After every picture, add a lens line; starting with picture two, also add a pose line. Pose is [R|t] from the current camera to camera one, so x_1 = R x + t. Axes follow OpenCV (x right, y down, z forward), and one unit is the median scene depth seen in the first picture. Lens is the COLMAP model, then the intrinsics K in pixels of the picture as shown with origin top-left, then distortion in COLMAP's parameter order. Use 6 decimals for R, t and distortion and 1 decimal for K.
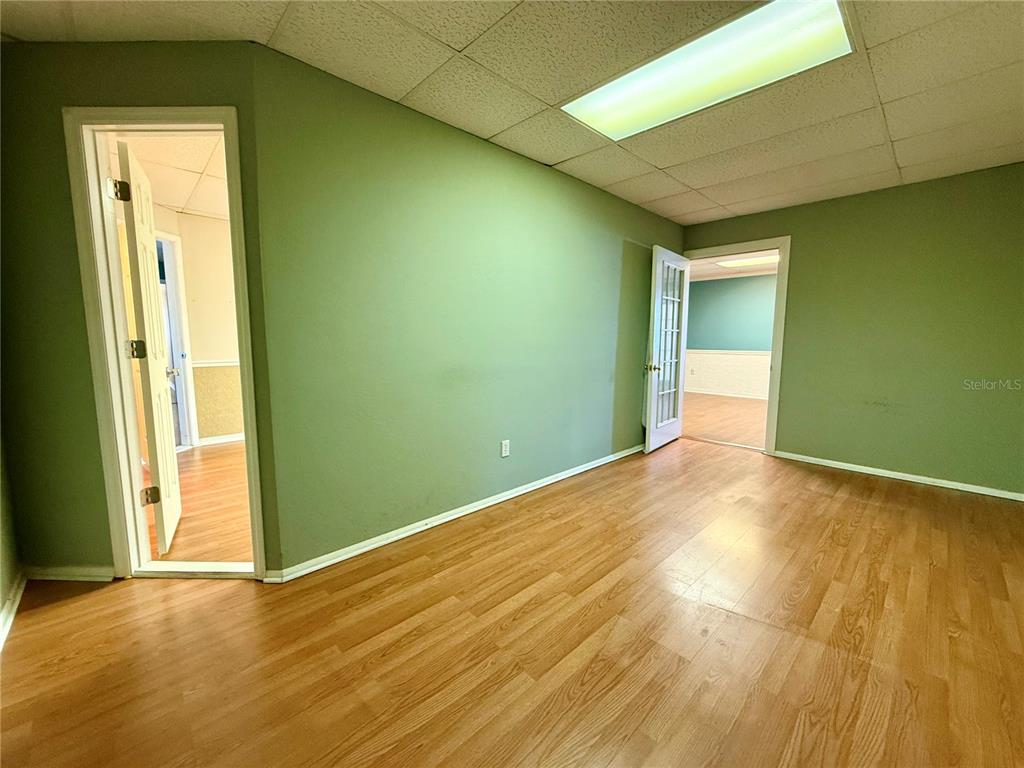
lens RADIAL K [[411.0, 0, 511.8], [0, 411.0, 384.5], [0, 0, 1]] dist [-0.002805, 0.000315]
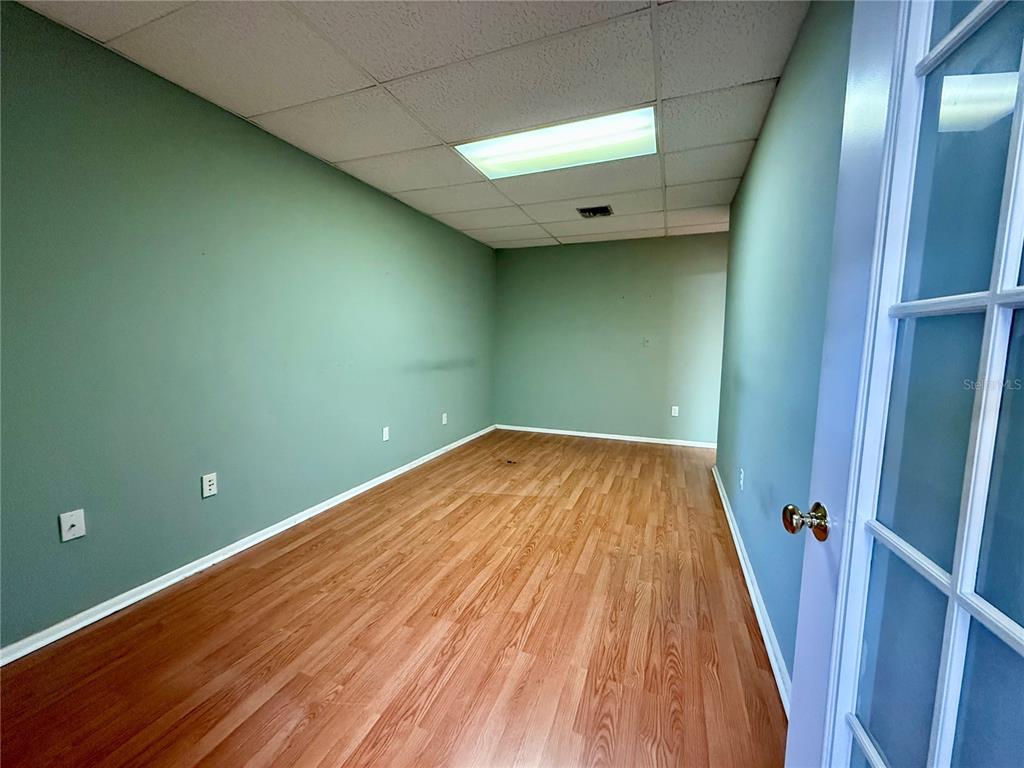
lens RADIAL K [[411.0, 0, 510.3], [0, 411.0, 384.7], [0, 0, 1]] dist [-0.002805, 0.000315]
pose [[-0.907799, 0.033827, -0.418039, 1.012548], [-0.058534, 0.976768, 0.206149, -0.241008], [0.415301, 0.211611, -0.884729, 1.998827]]
